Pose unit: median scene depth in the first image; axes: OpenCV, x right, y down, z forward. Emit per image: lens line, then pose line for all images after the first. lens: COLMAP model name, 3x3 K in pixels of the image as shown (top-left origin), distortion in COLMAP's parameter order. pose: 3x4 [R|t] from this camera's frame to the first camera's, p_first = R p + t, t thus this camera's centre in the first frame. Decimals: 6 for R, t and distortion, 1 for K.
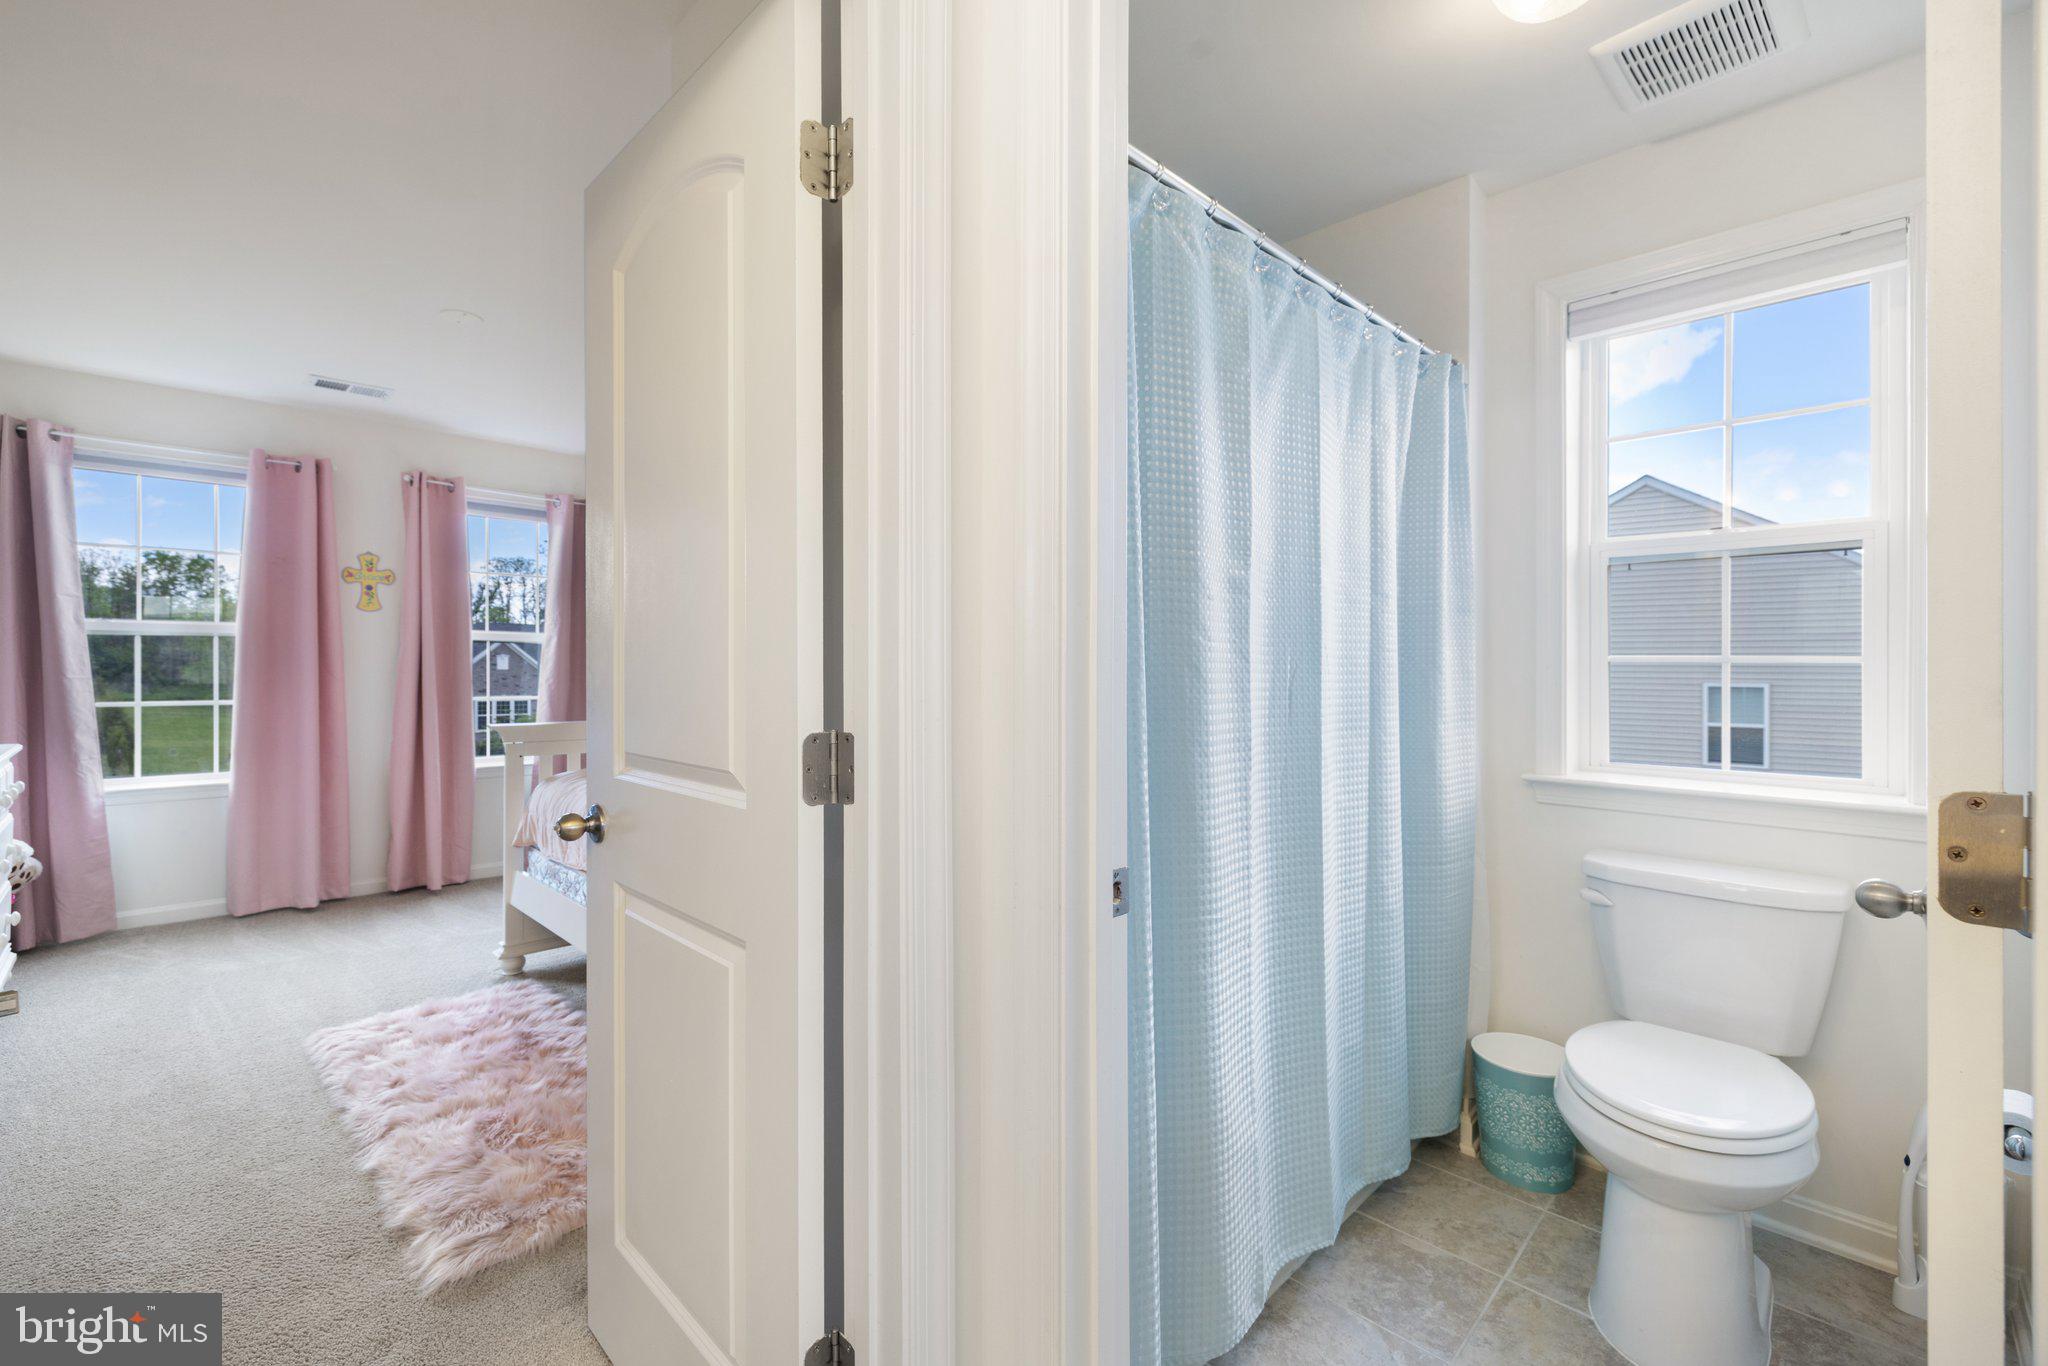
lens RADIAL K [[875.1, 0, 1011.7], [0, 875.1, 671.8], [0, 0, 1]] dist [0.001017, 0.000405]
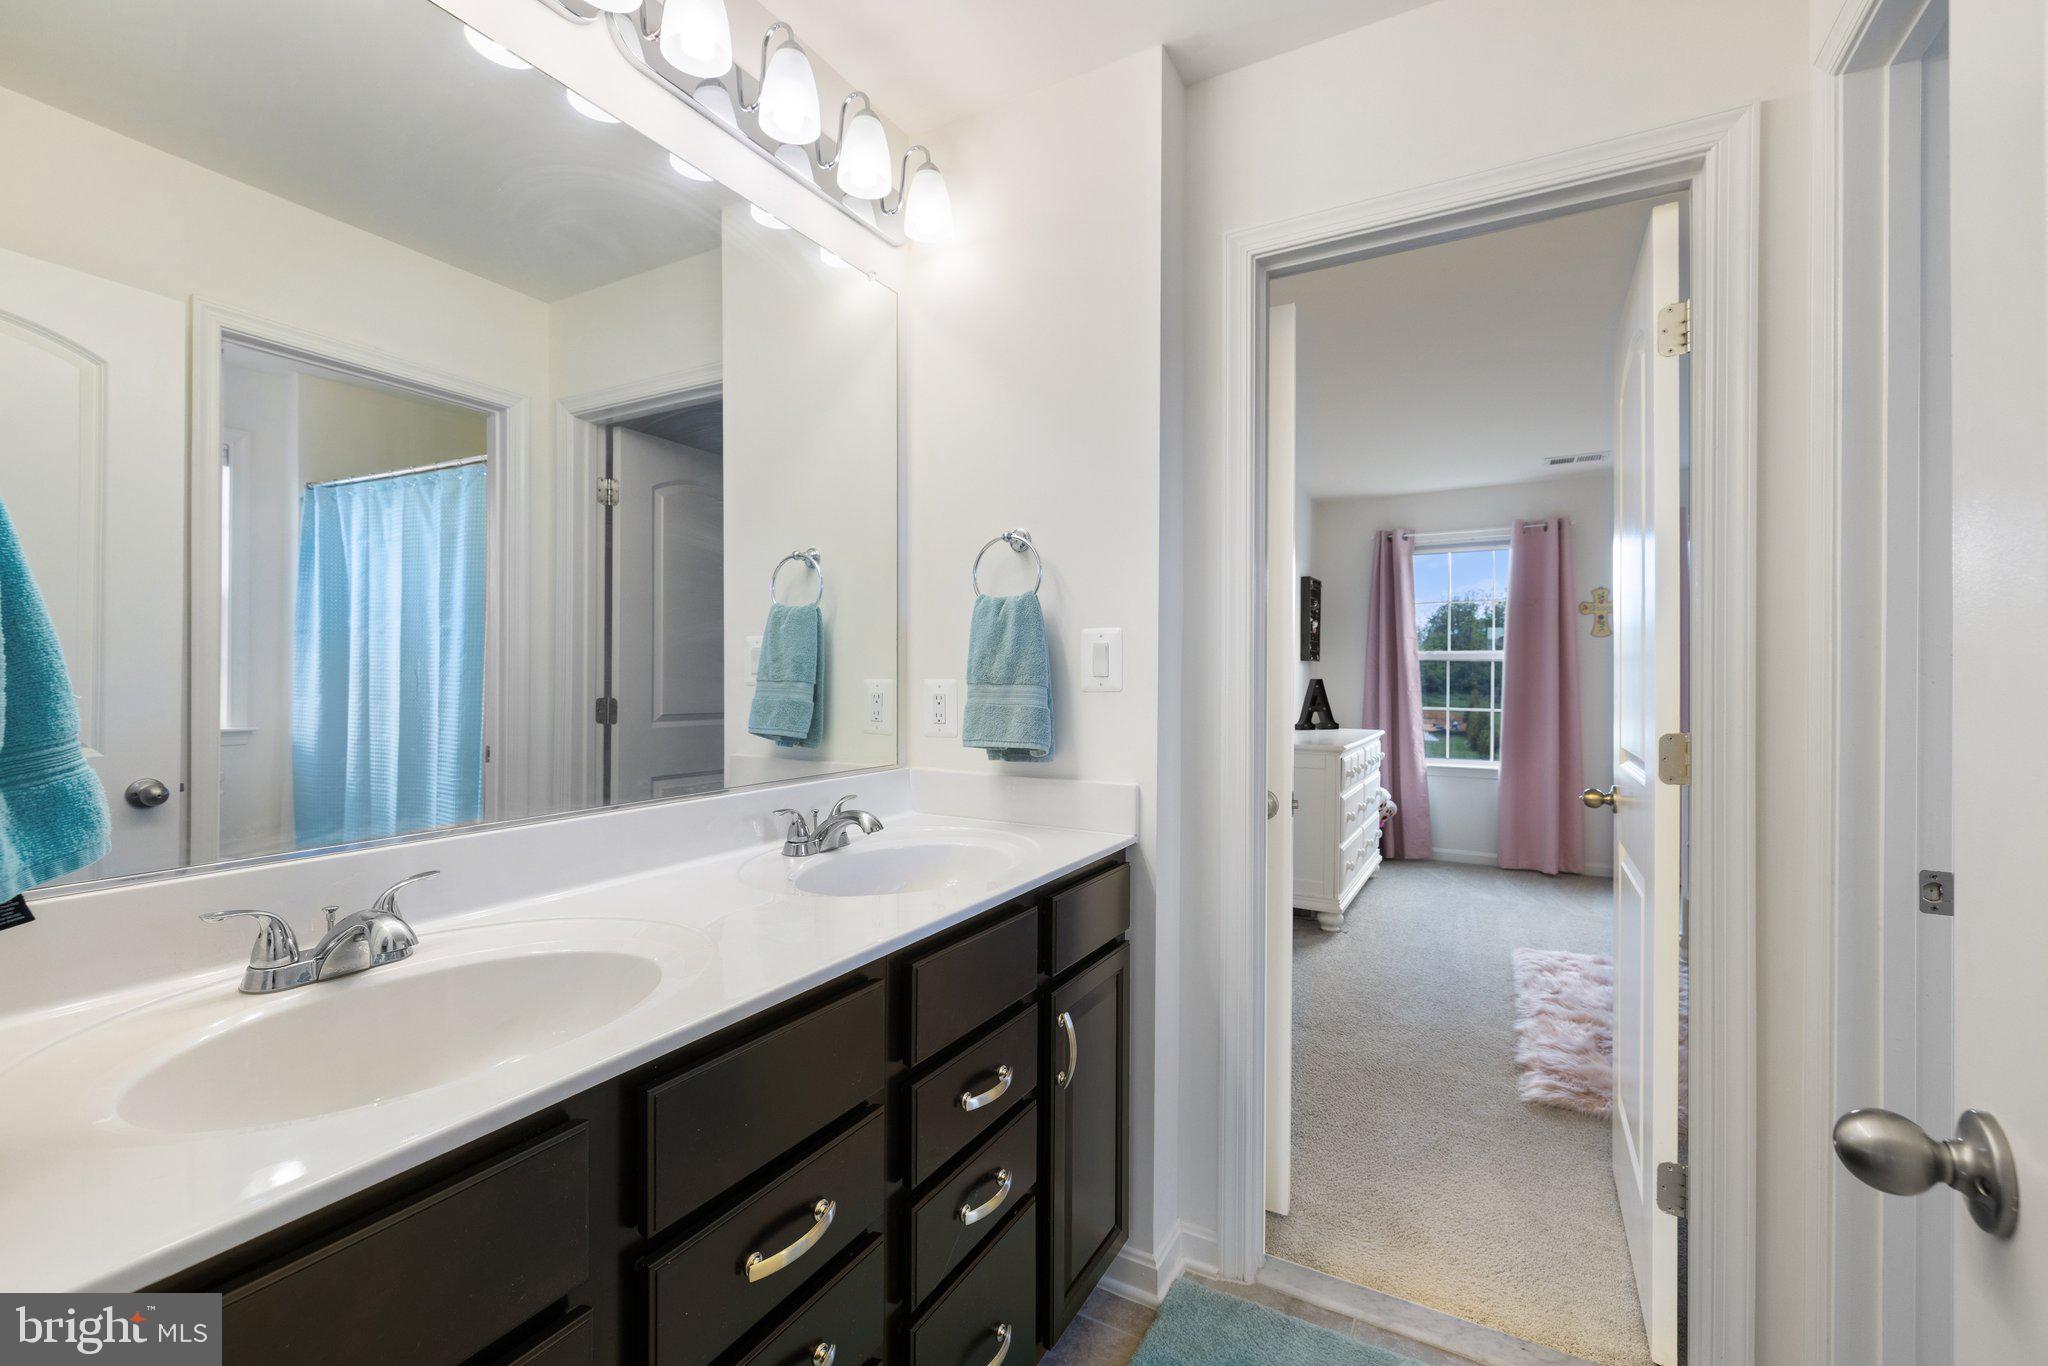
lens RADIAL K [[875.1, 0, 1012.4], [0, 875.1, 675.6], [0, 0, 1]] dist [0.001017, 0.000405]
pose [[0.276287, -0.005904, -0.961057, 0.219974], [-0.007399, 0.999938, -0.008270, -0.001281], [0.961047, 0.009396, 0.276227, -0.109555]]
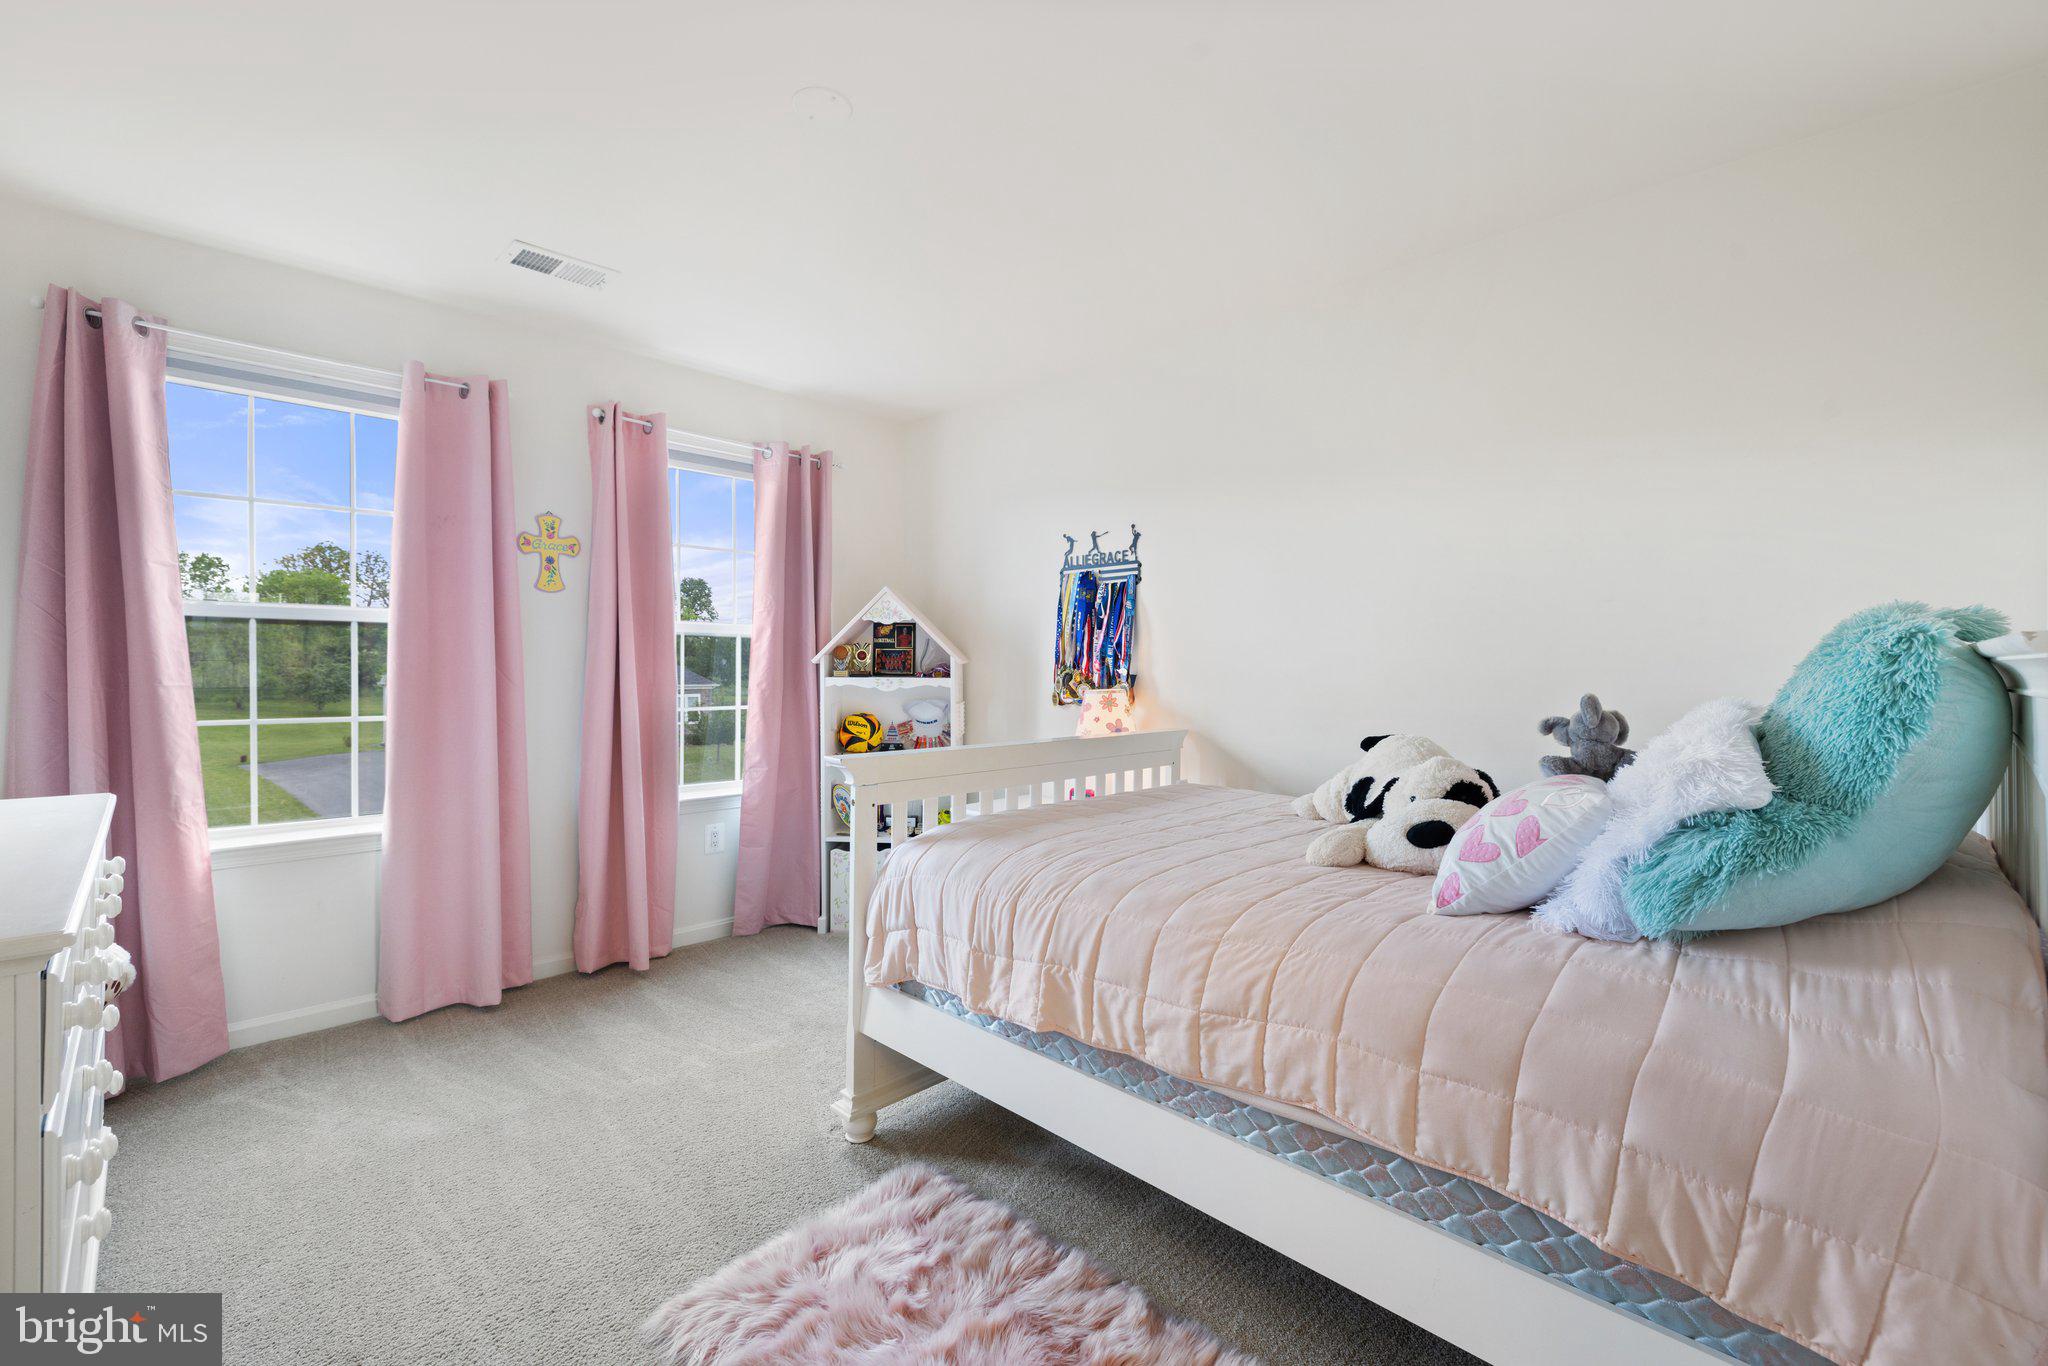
lens RADIAL K [[875.1, 0, 1026.4], [0, 875.1, 673.4], [0, 0, 1]] dist [0.001017, 0.000405]
pose [[0.999988, -0.001546, 0.004616, -0.399664], [0.001525, 0.999988, 0.004583, -0.004288], [-0.004623, -0.004576, 0.999979, 0.309449]]
